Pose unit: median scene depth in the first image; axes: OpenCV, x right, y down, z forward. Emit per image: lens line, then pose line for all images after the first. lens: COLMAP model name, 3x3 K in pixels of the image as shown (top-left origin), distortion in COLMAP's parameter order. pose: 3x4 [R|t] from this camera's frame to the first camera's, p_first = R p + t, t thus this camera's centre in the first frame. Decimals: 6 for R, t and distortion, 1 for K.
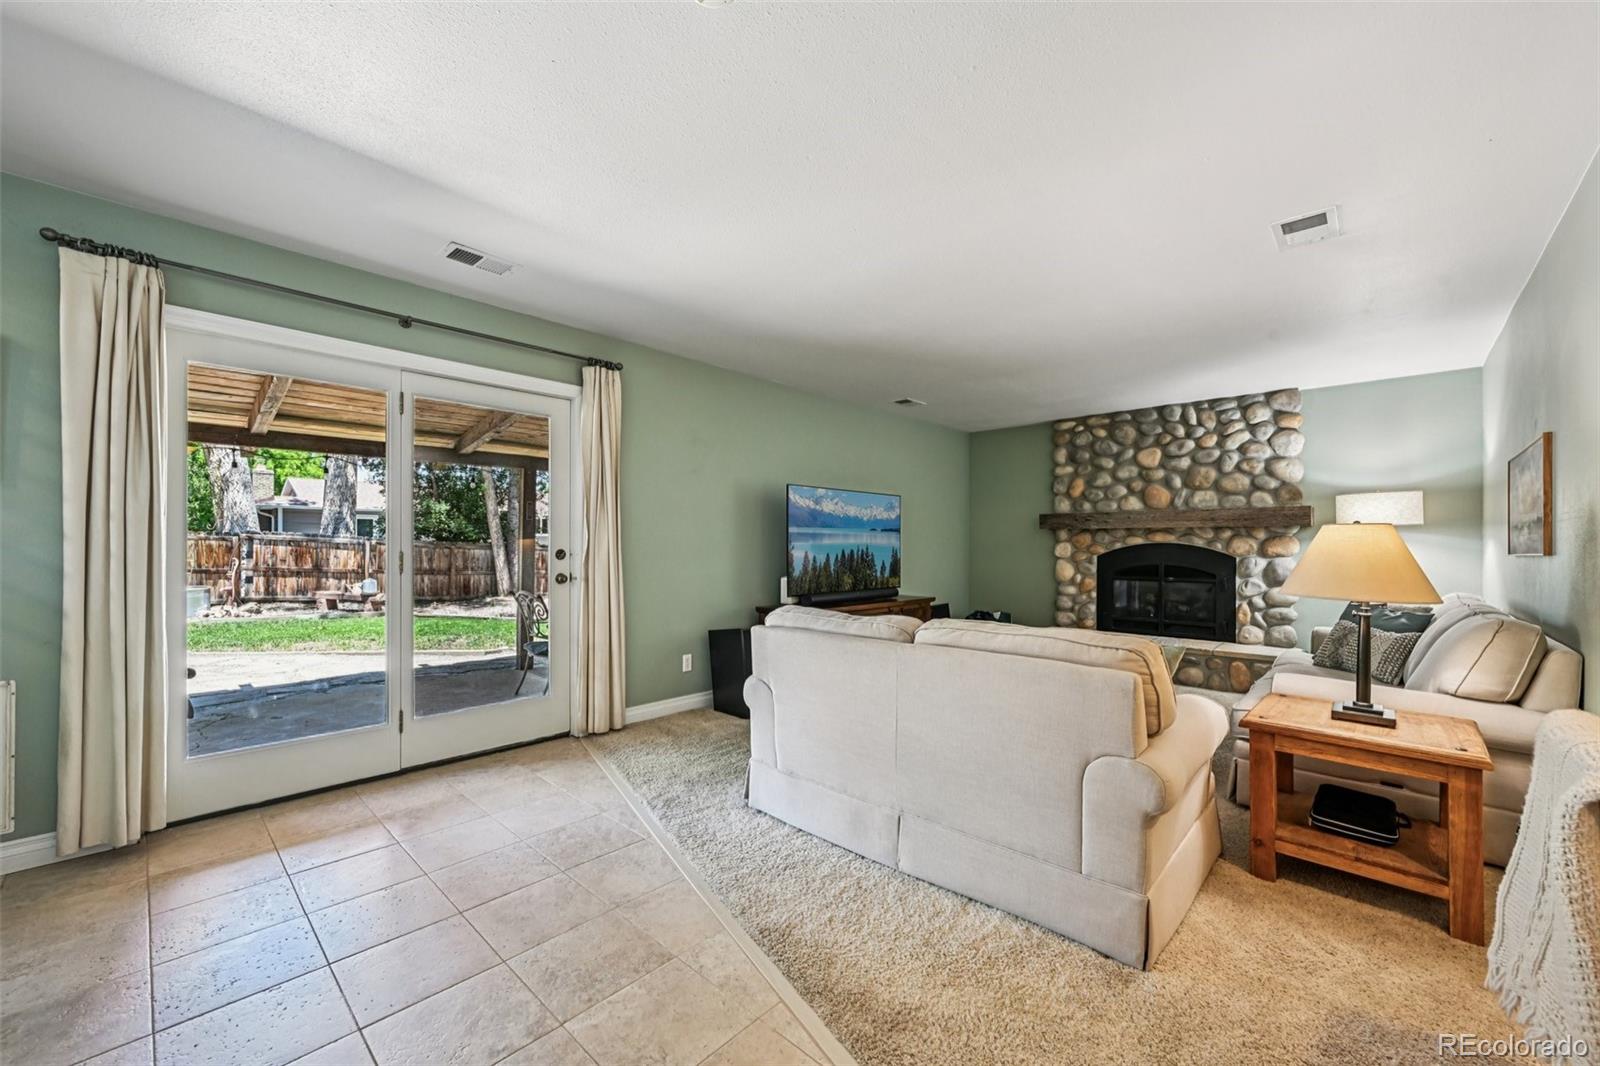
lens RADIAL K [[626.6, 0, 805.3], [0, 626.6, 539.6], [0, 0, 1]] dist [0.001067, 0.000132]
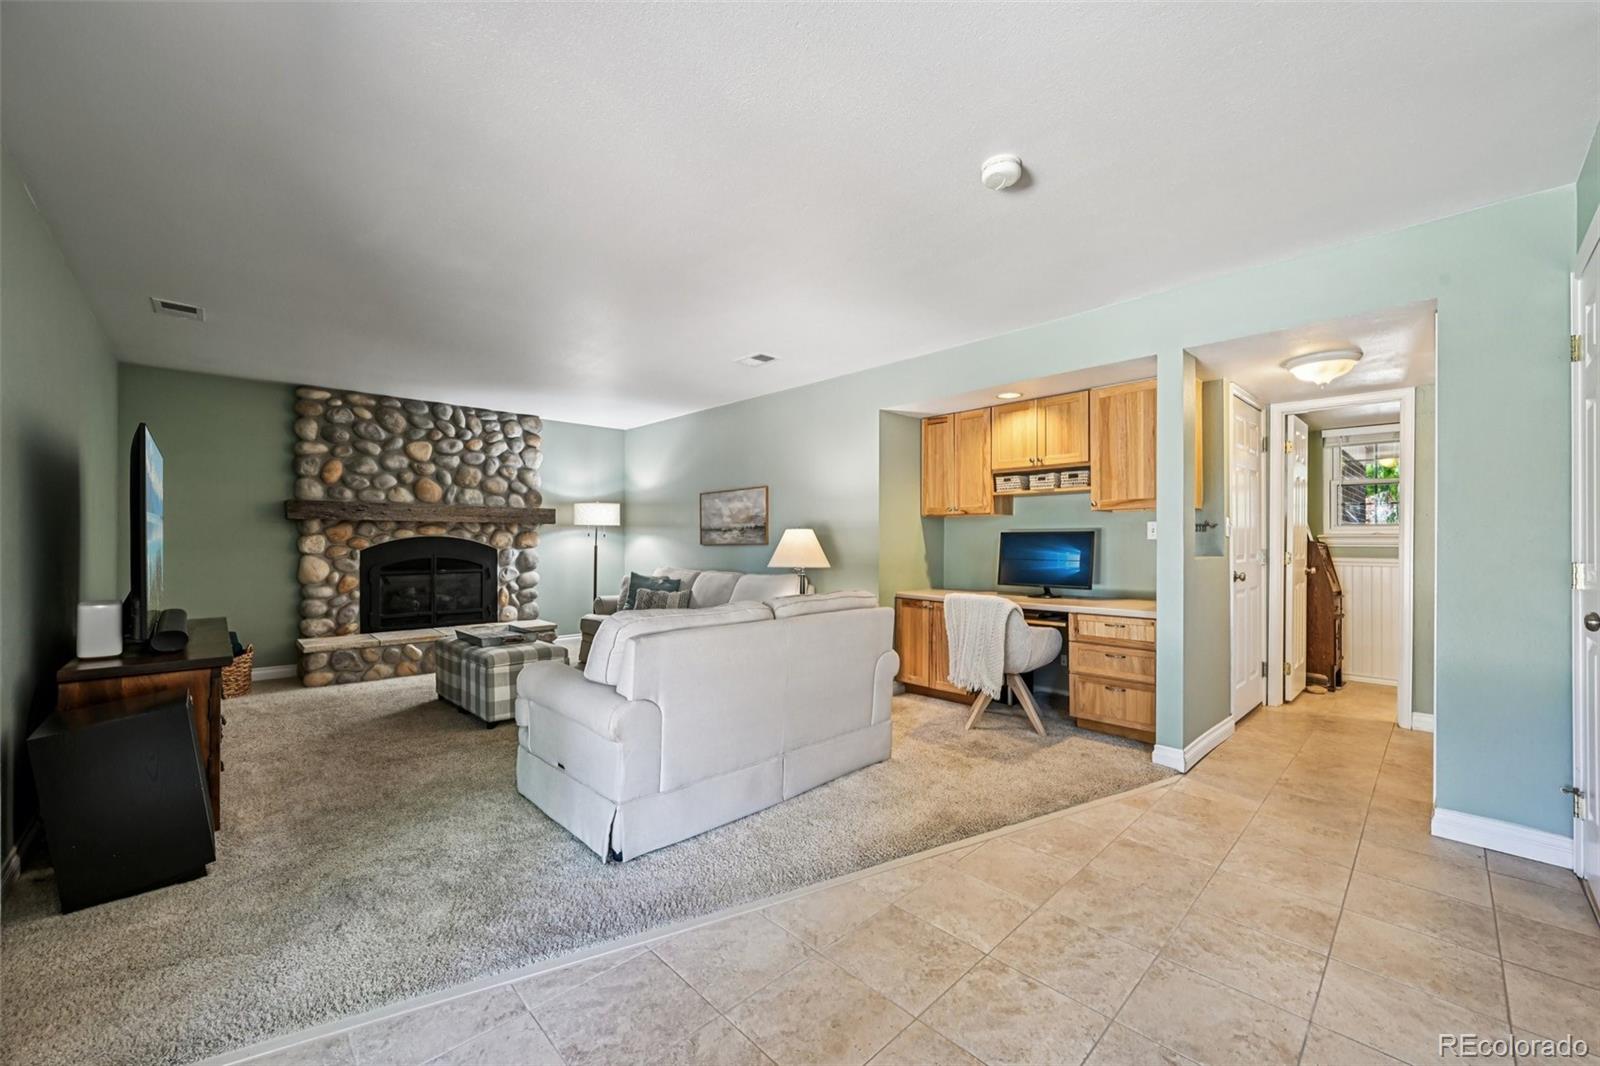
lens RADIAL K [[626.6, 0, 801.8], [0, 626.6, 536.5], [0, 0, 1]] dist [0.001067, 0.000132]
pose [[0.054490, 0.002338, 0.998512, -0.447919], [-0.009894, 0.999949, -0.001802, 0.001510], [-0.998465, -0.009781, 0.054510, 0.367712]]
